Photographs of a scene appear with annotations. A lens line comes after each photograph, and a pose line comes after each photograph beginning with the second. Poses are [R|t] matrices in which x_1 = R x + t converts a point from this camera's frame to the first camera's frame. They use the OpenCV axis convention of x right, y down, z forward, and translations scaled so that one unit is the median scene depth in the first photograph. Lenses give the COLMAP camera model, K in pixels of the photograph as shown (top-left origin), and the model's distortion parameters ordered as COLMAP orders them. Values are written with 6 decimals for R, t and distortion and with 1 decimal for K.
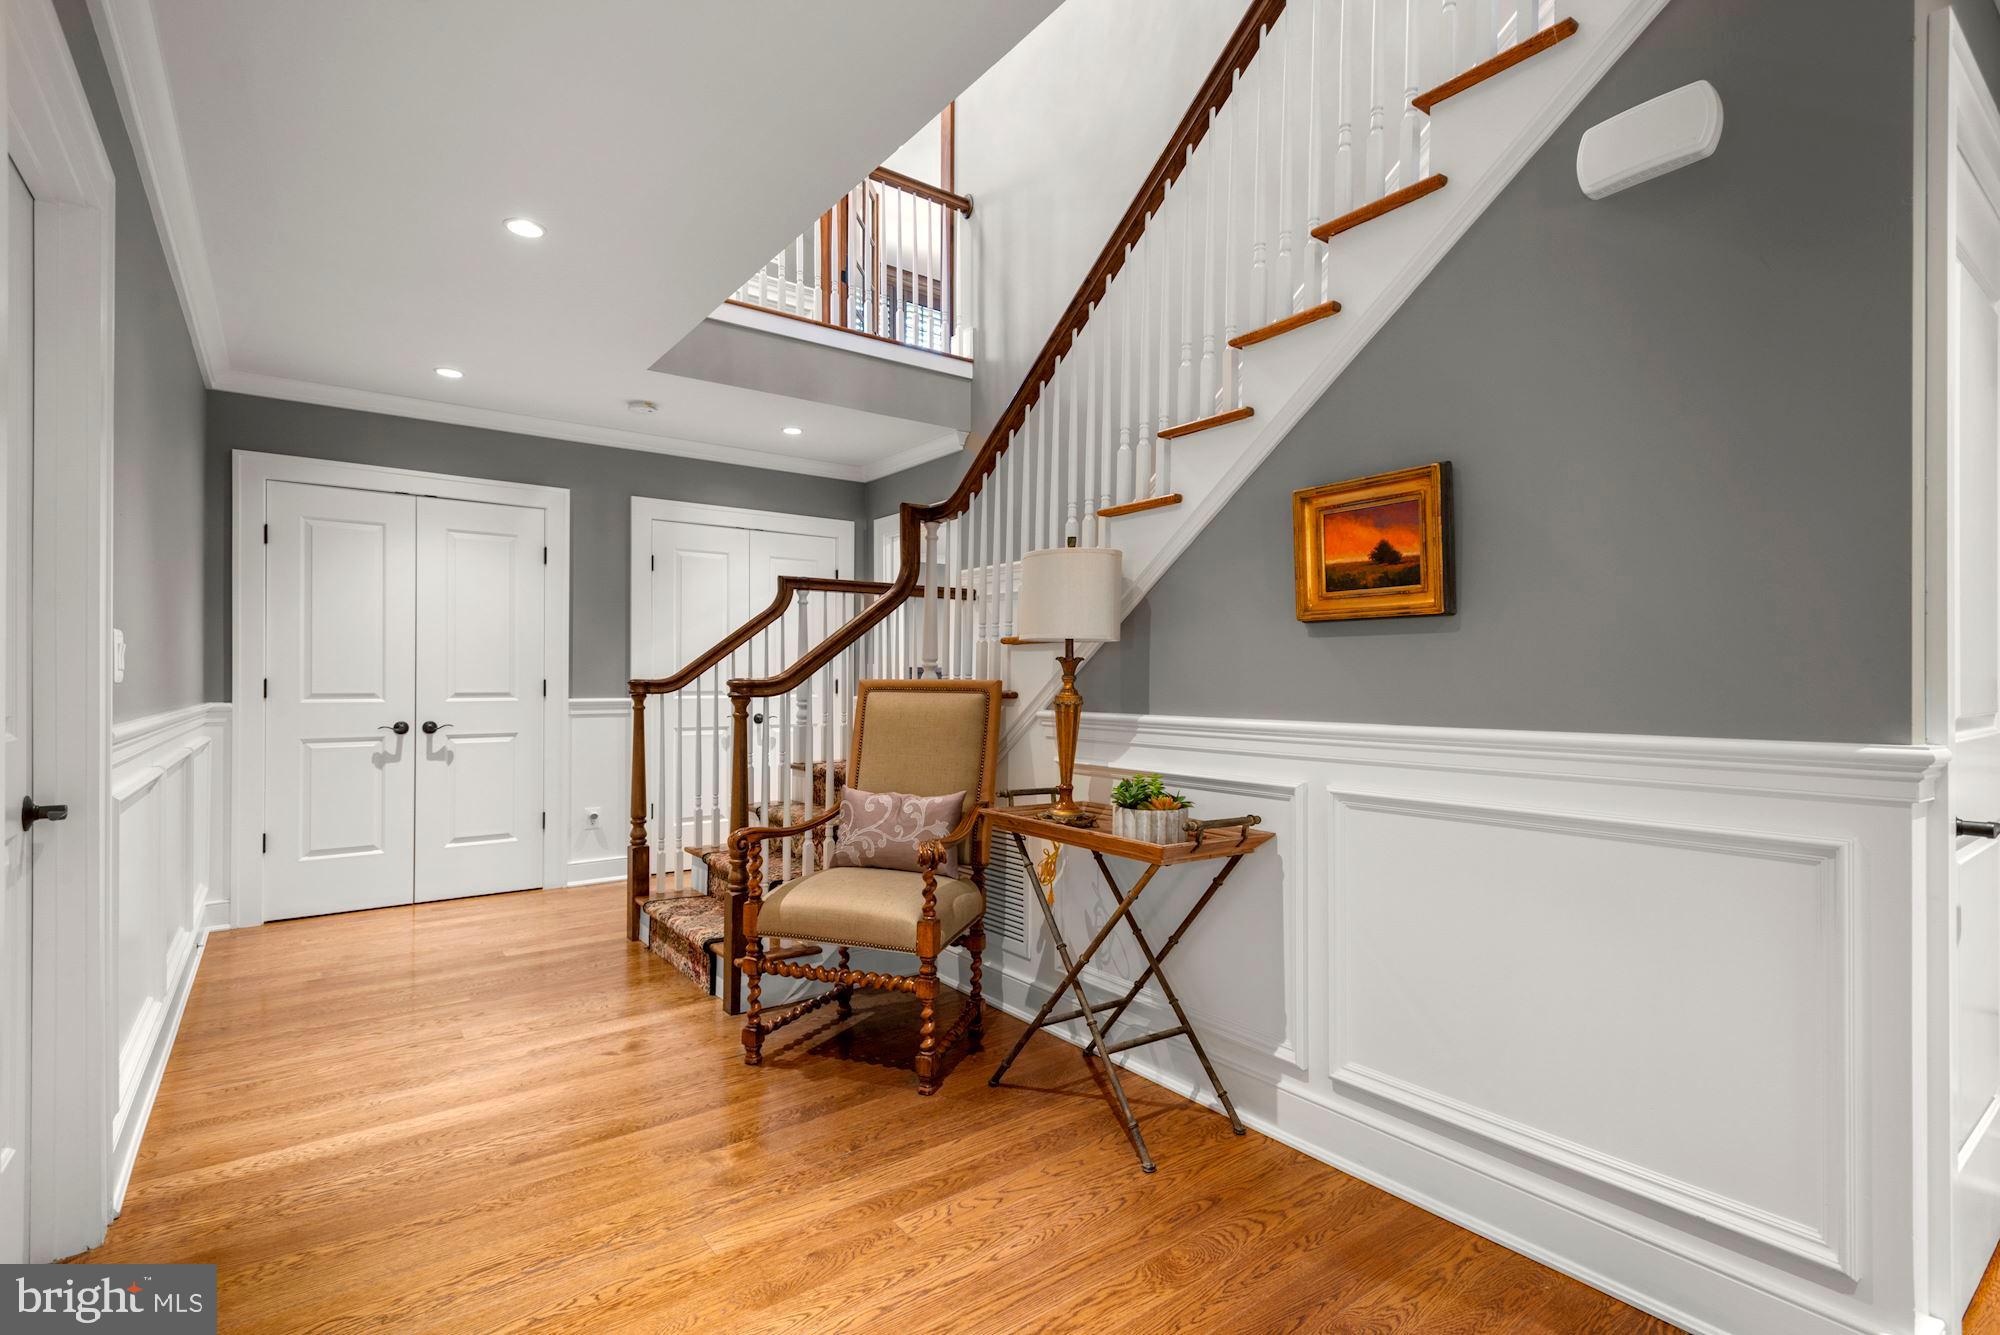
lens RADIAL K [[940.8, 0, 1010.6], [0, 940.8, 678.6], [0, 0, 1]] dist [0.014722, -0.001115]
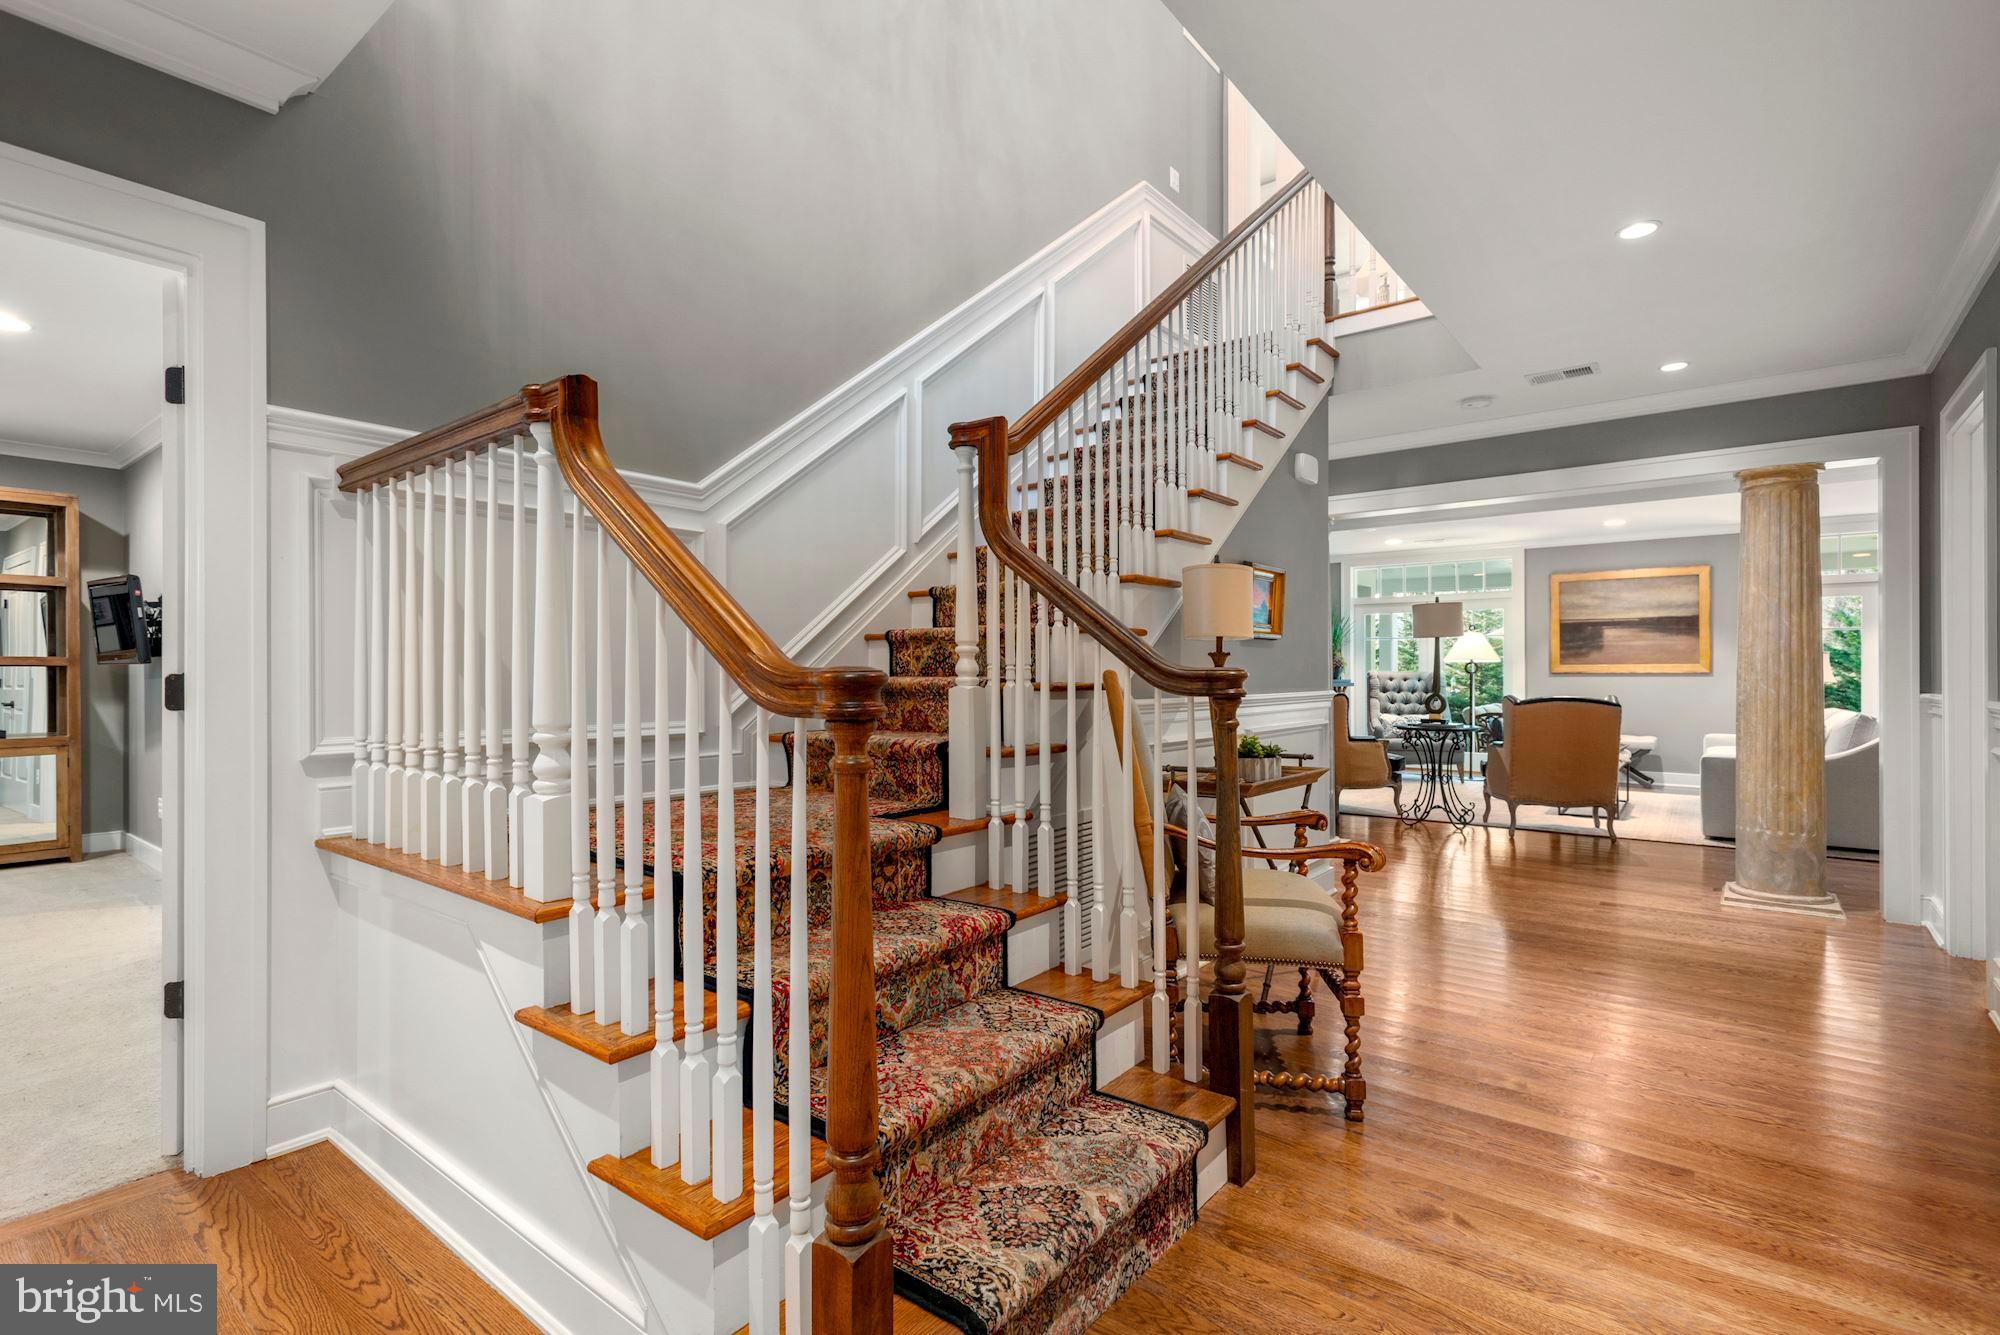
lens RADIAL K [[940.8, 0, 997.3], [0, 940.8, 666.9], [0, 0, 1]] dist [0.014722, -0.001115]
pose [[-0.258398, -0.001240, 0.966038, -0.998378], [-0.005087, 0.999987, -0.000078, -0.001724], [-0.966025, -0.004935, -0.258401, 1.504115]]
